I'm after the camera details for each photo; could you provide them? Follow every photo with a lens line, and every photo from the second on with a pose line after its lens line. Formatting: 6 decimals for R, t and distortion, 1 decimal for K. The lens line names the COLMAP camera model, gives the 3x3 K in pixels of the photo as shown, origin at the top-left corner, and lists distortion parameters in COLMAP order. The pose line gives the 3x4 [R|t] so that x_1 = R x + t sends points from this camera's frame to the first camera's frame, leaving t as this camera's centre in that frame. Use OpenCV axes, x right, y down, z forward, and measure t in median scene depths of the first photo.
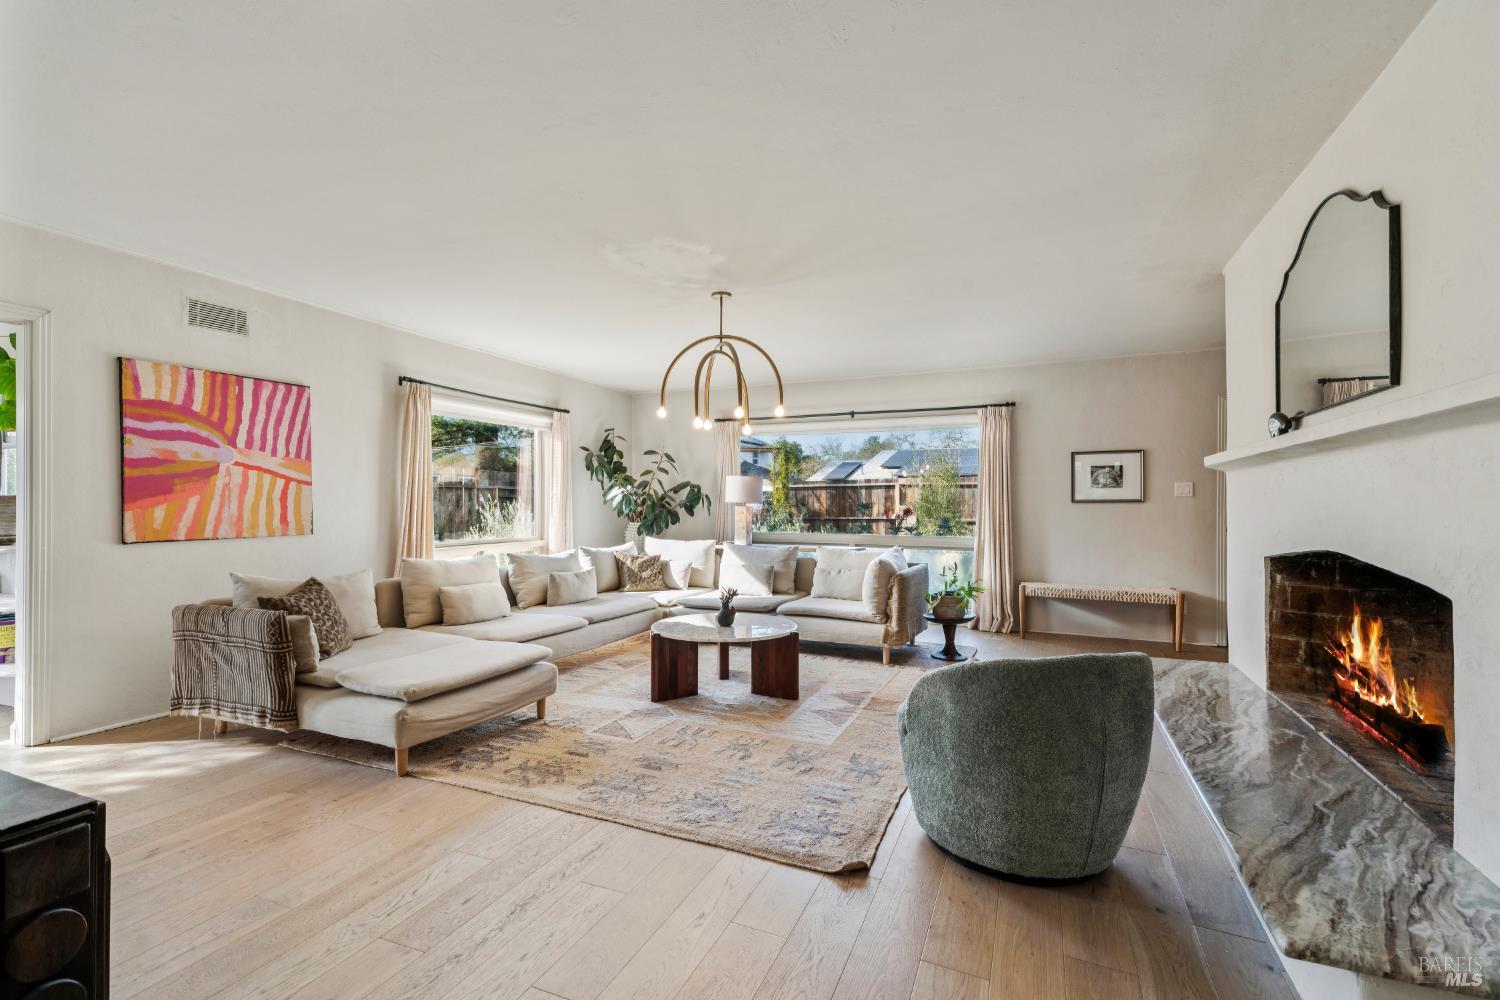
lens RADIAL K [[667.2, 0, 750.0], [0, 667.2, 500.0], [0, 0, 1]] dist [-0.000005, 0.000513]
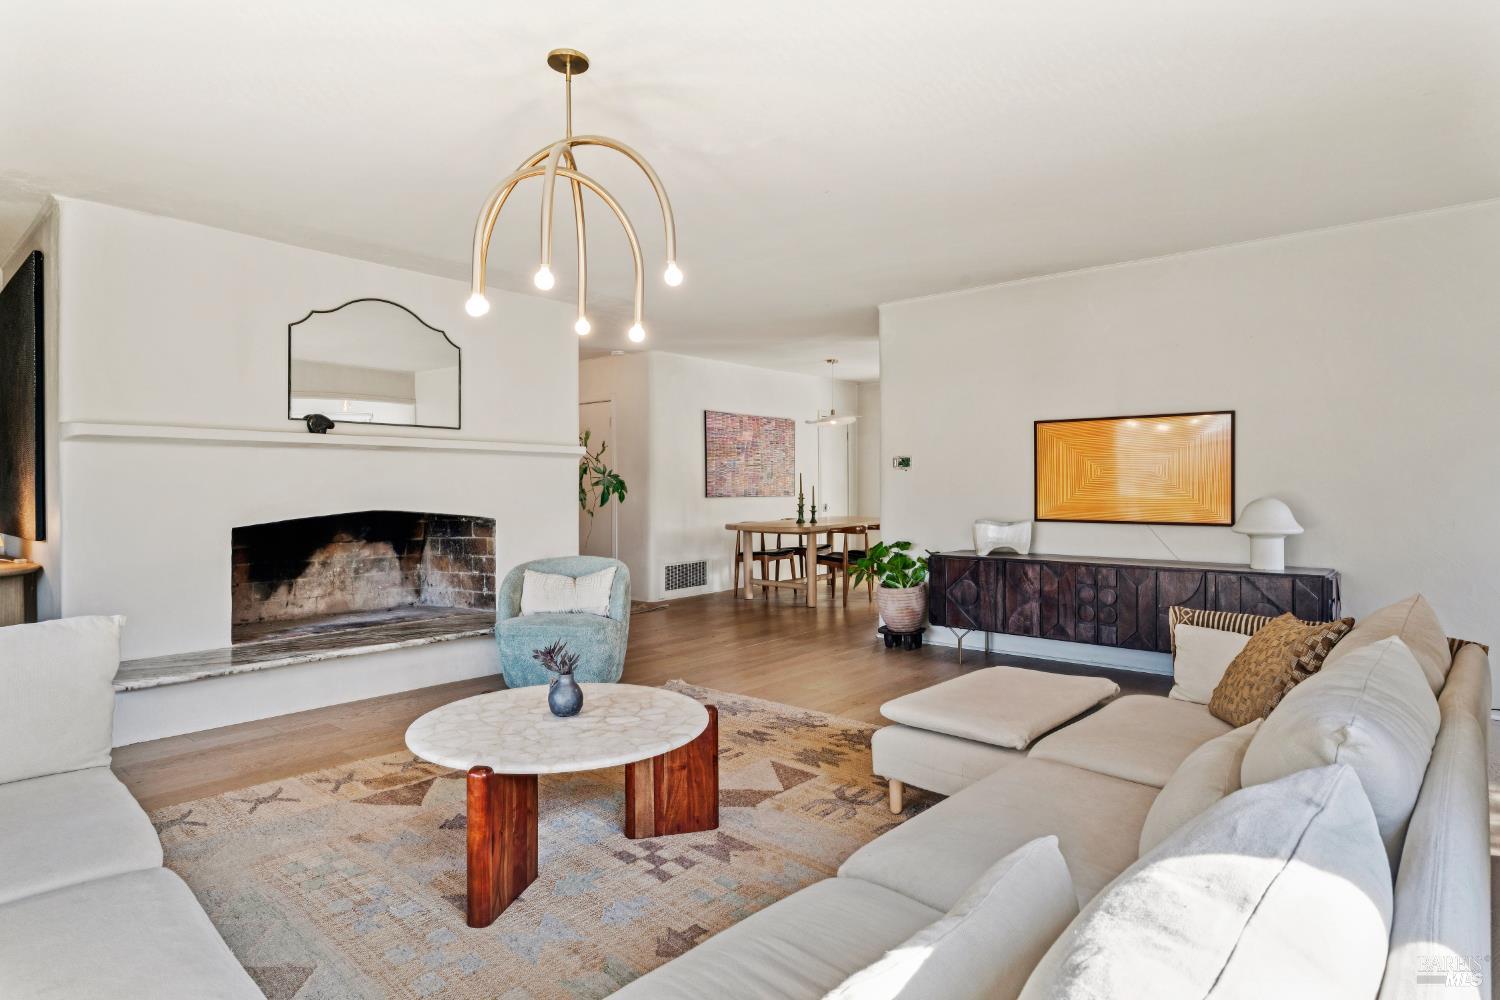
lens RADIAL K [[814.3, 0, 750.0], [0, 814.3, 500.0], [0, 0, 1]] dist [0.000547, 0.000130]
pose [[-0.952965, 0.004988, 0.303039, -0.337113], [0.006623, 0.999969, 0.004366, 0.015411], [-0.303008, 0.006168, -0.952968, 1.443738]]
